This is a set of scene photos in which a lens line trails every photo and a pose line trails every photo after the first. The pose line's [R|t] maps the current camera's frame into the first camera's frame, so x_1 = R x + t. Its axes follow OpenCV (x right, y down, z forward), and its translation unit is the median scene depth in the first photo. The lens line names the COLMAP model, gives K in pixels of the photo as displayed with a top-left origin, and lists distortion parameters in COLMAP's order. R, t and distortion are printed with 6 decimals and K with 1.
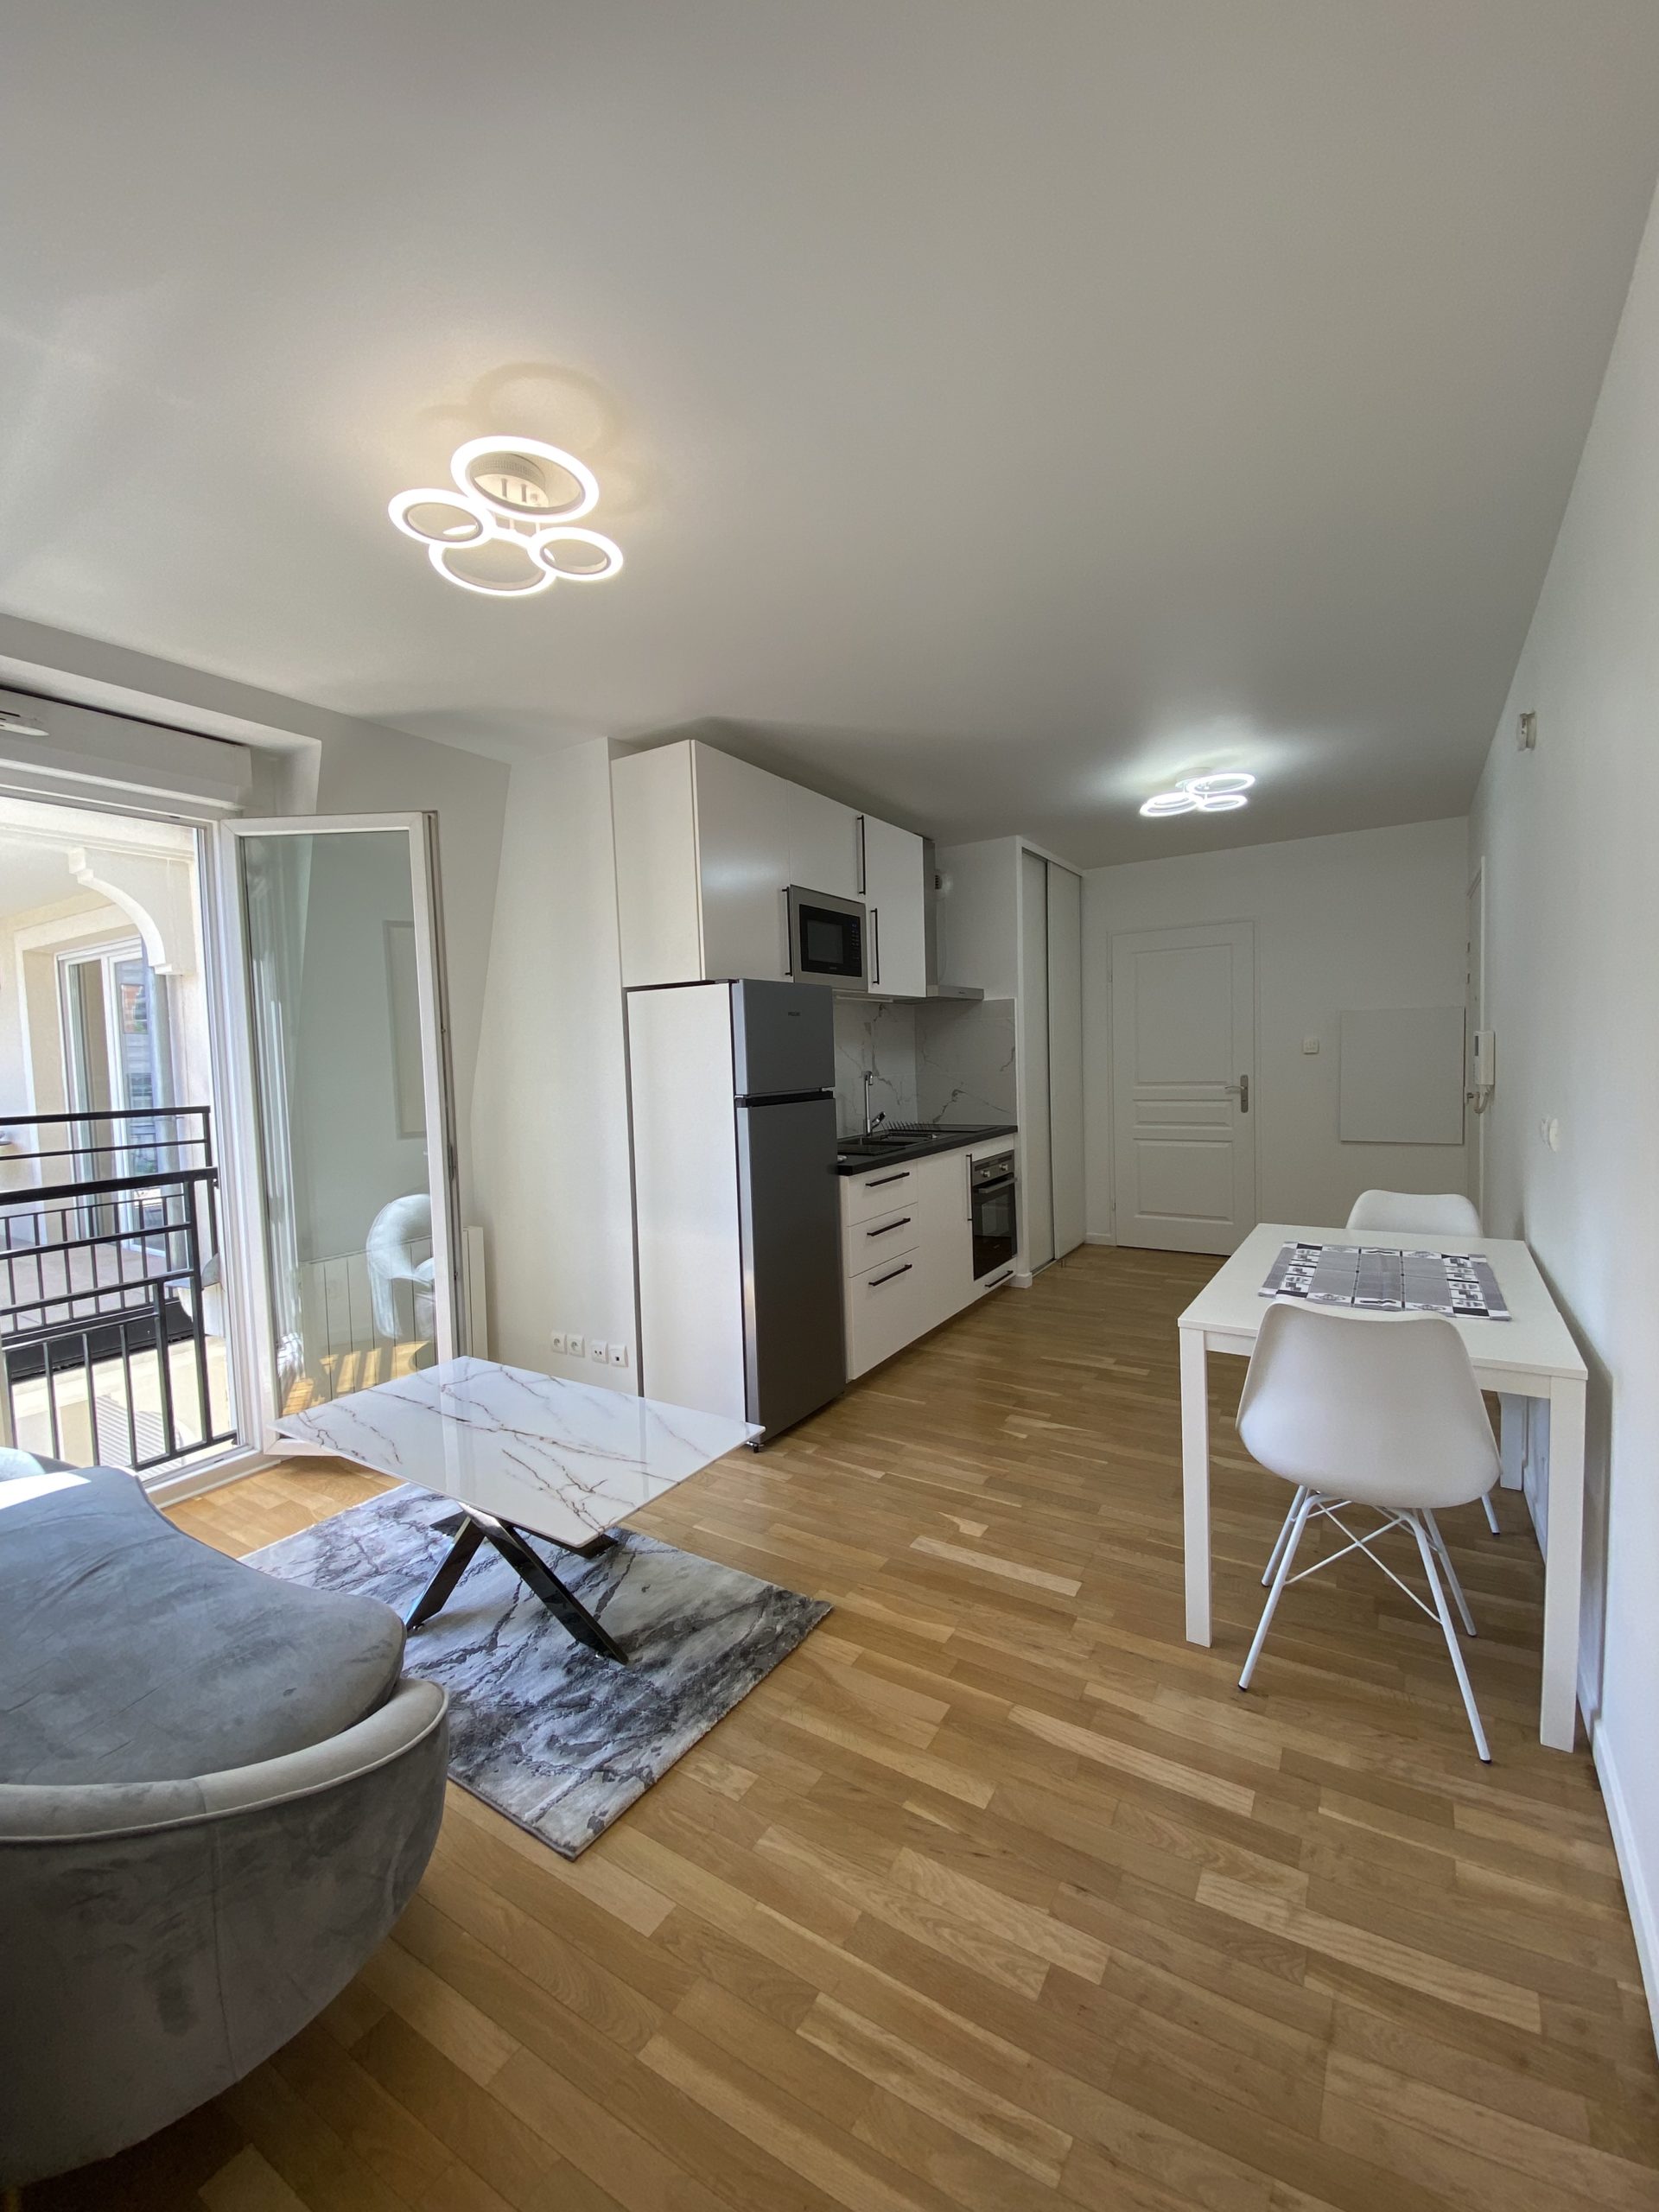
lens RADIAL K [[898.1, 0, 829.5], [0, 898.1, 1106.0], [0, 0, 1]] dist [0.009904, -0.015078]
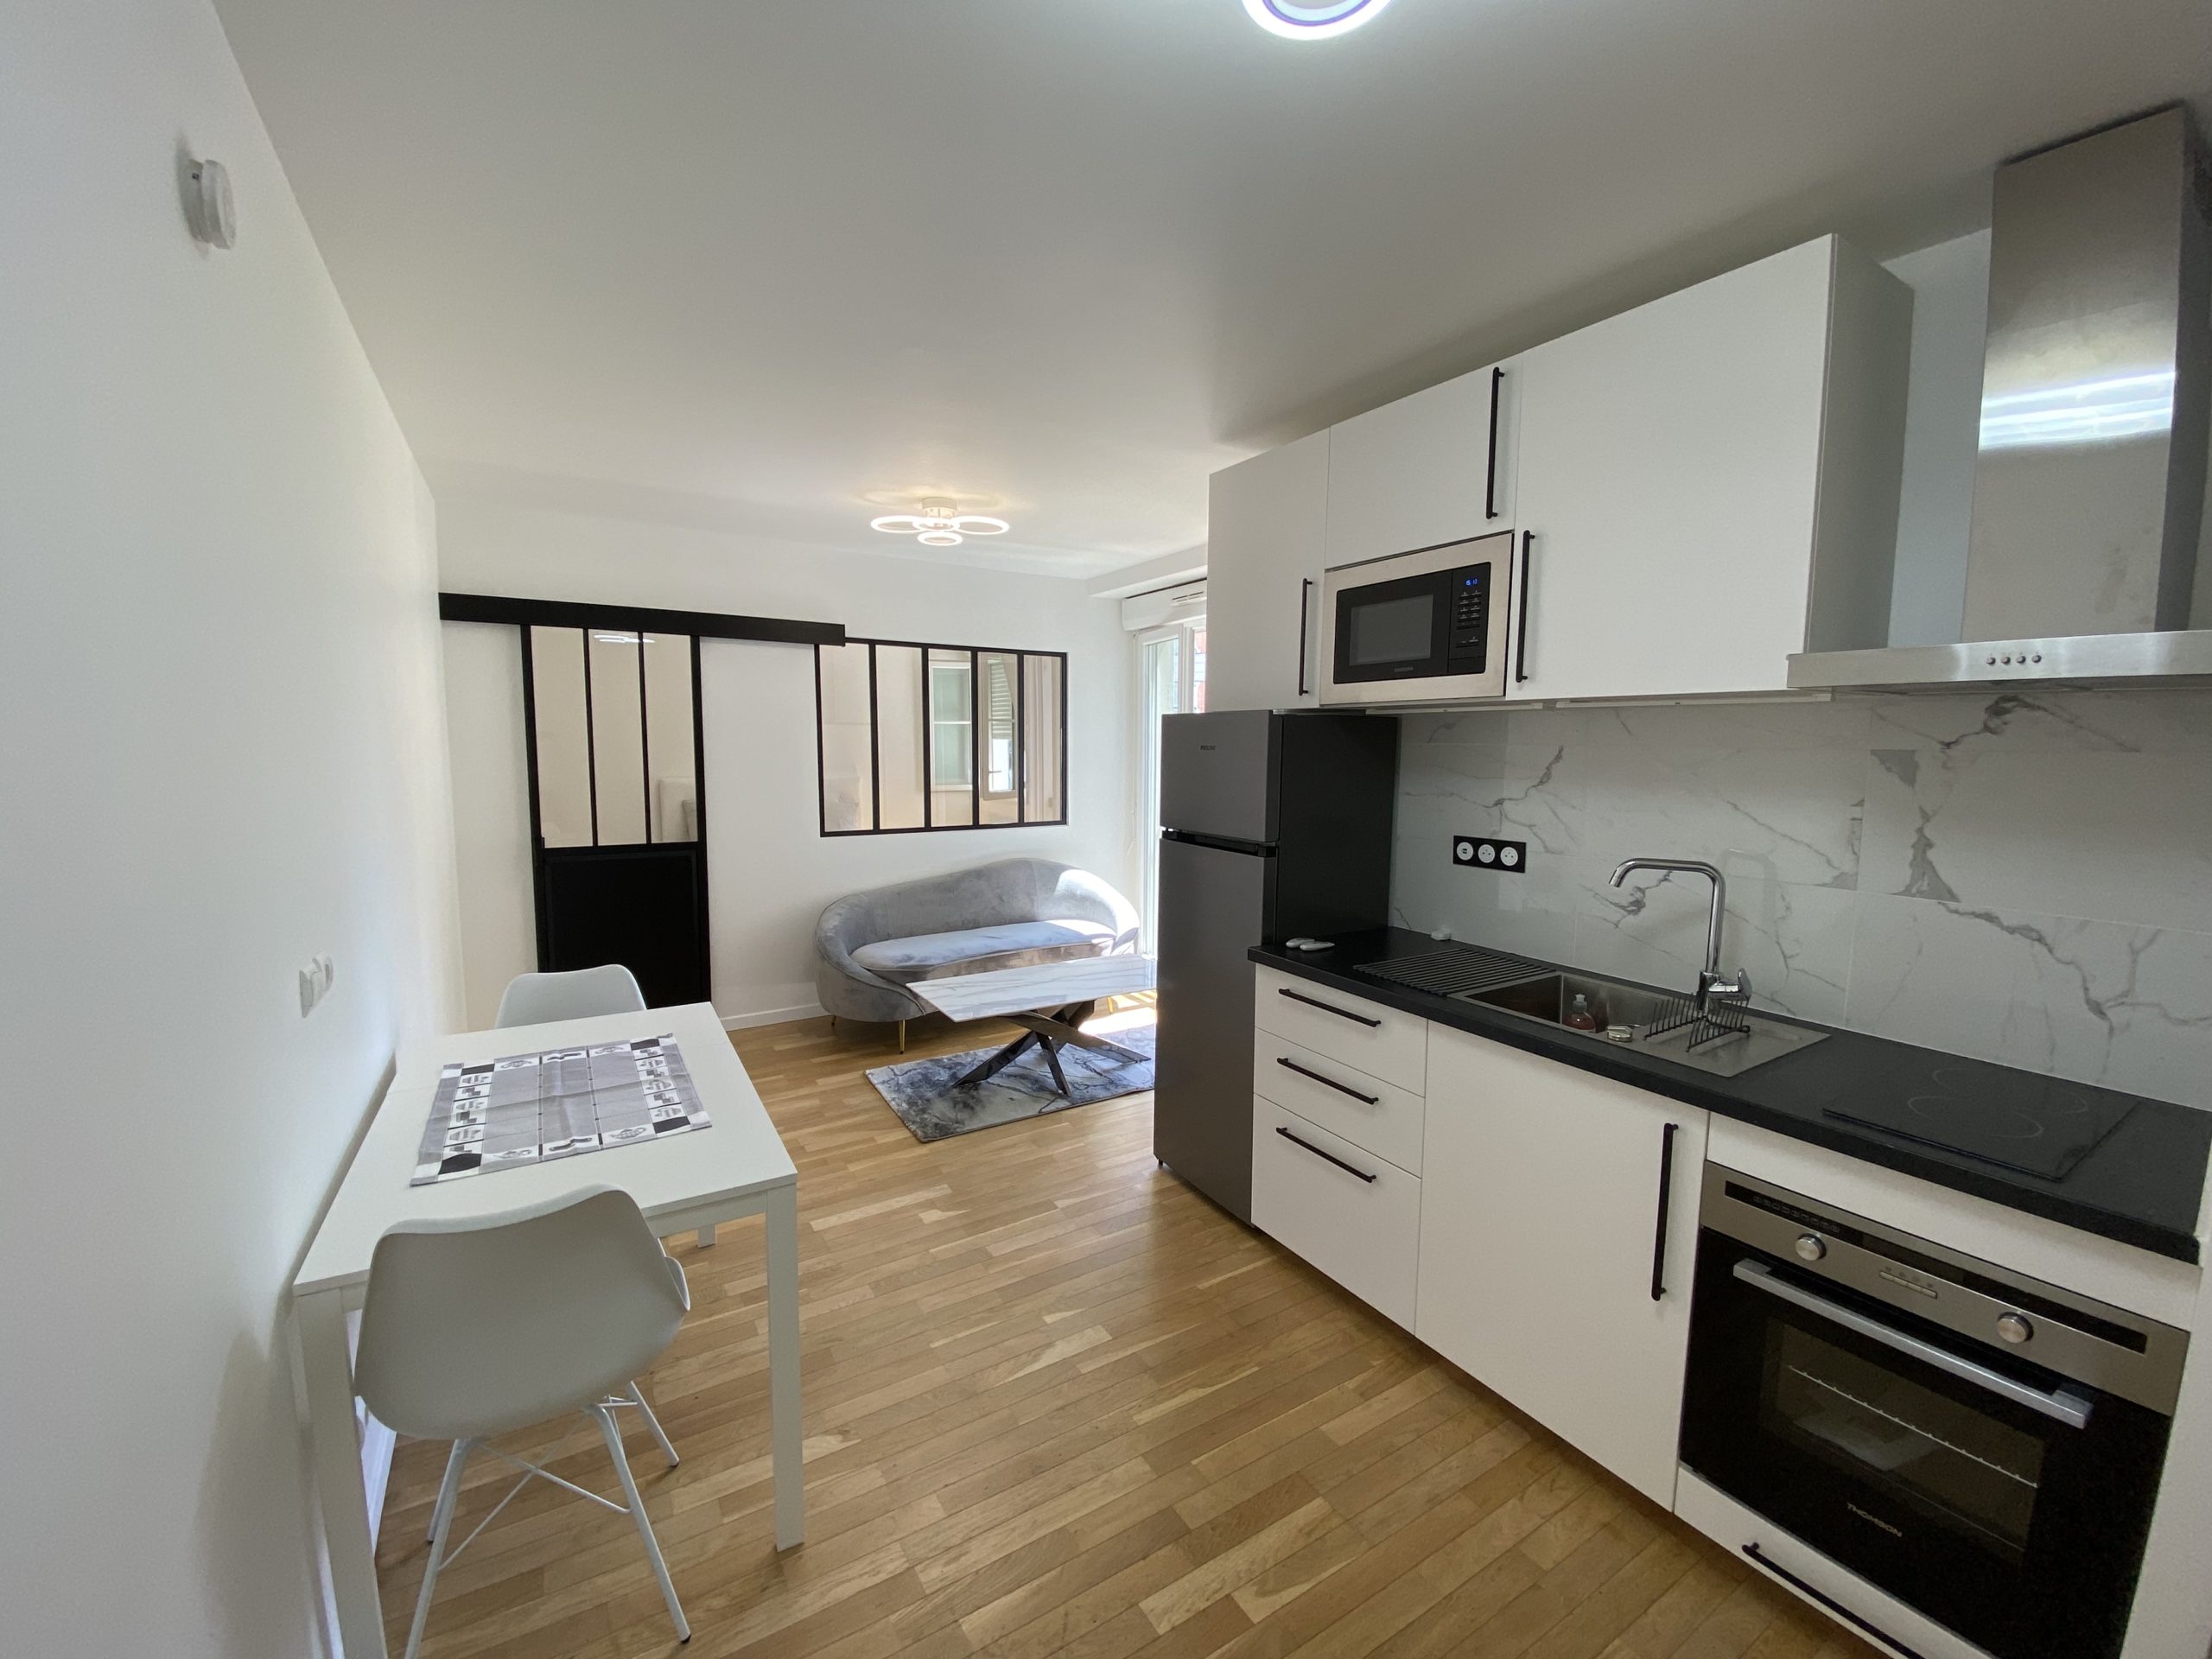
lens RADIAL K [[868.7, 0, 1106.0], [0, 868.7, 829.5], [0, 0, 1]] dist [0.013785, -0.000084]
pose [[-0.432264, 0.122612, -0.893372, 0.974935], [-0.044350, 0.986623, 0.156869, -0.188930], [0.900656, 0.107430, -0.421044, 1.592226]]
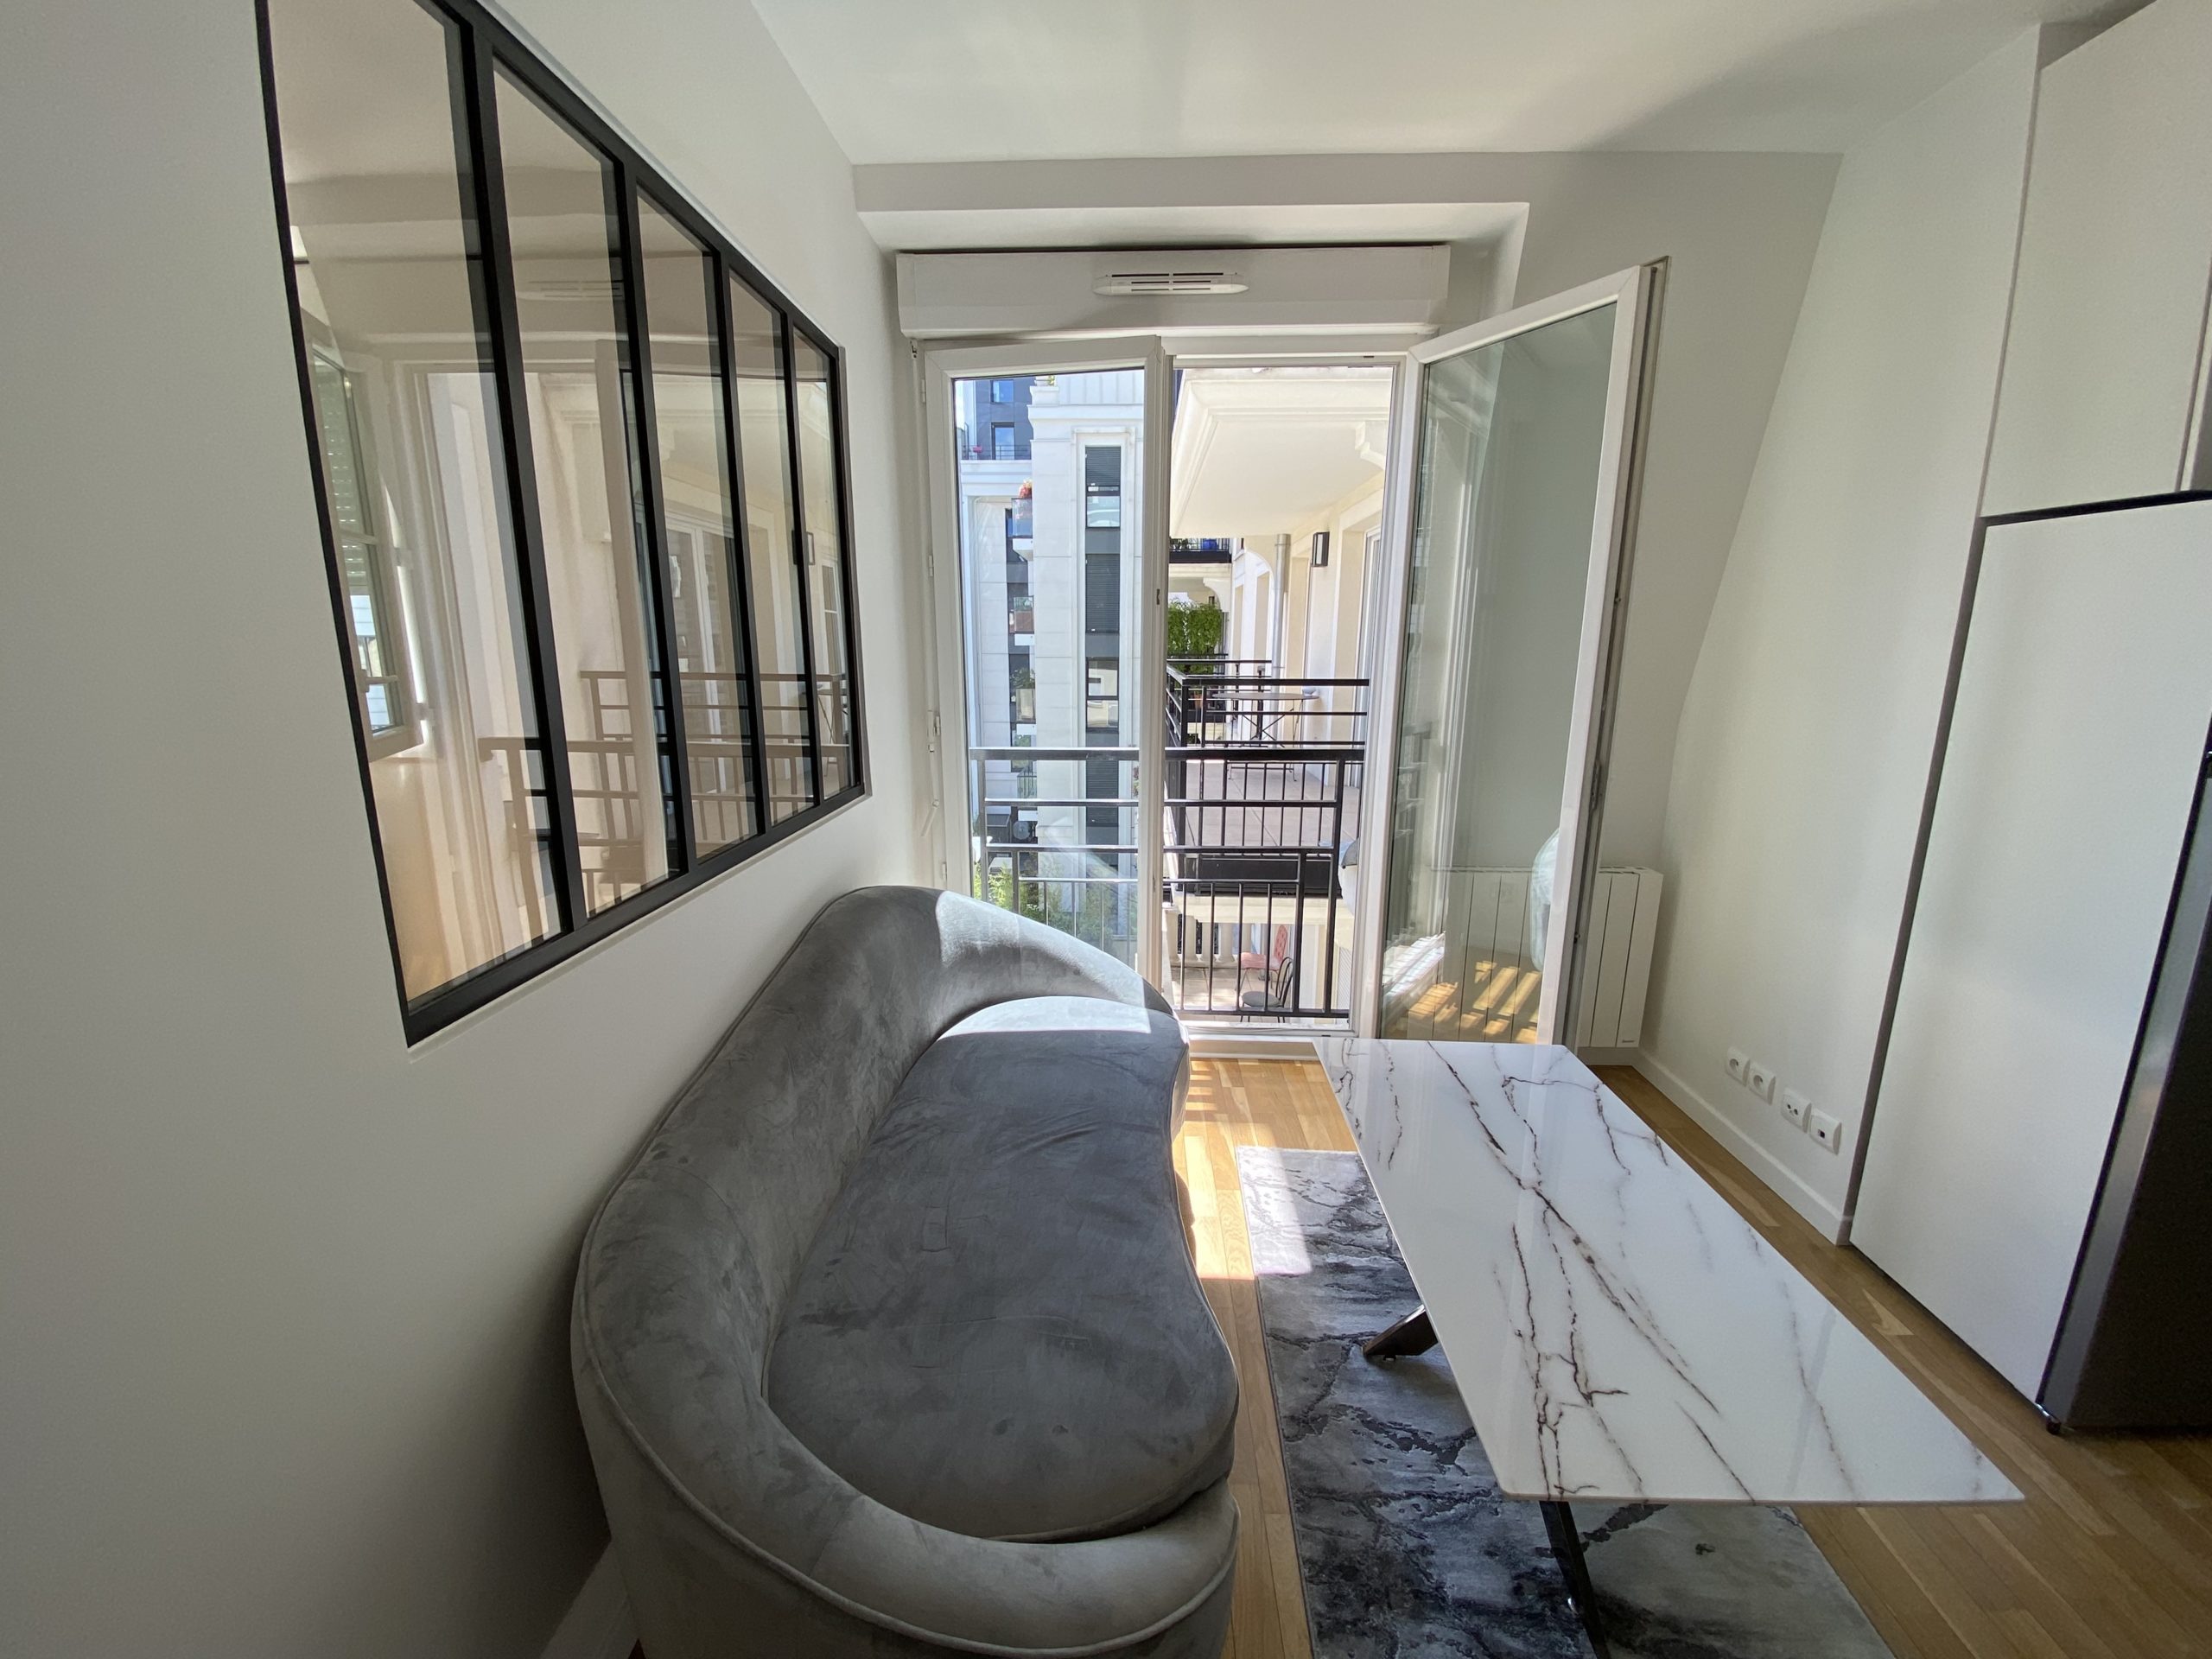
lens RADIAL K [[898.1, 0, 1100.8], [0, 898.1, 828.9], [0, 0, 1]] dist [0.009904, -0.015078]
pose [[0.498306, 0.212142, -0.840647, -0.004787], [-0.070372, 0.976300, 0.204661, -0.028040], [0.864141, -0.042826, 0.501425, 0.331259]]
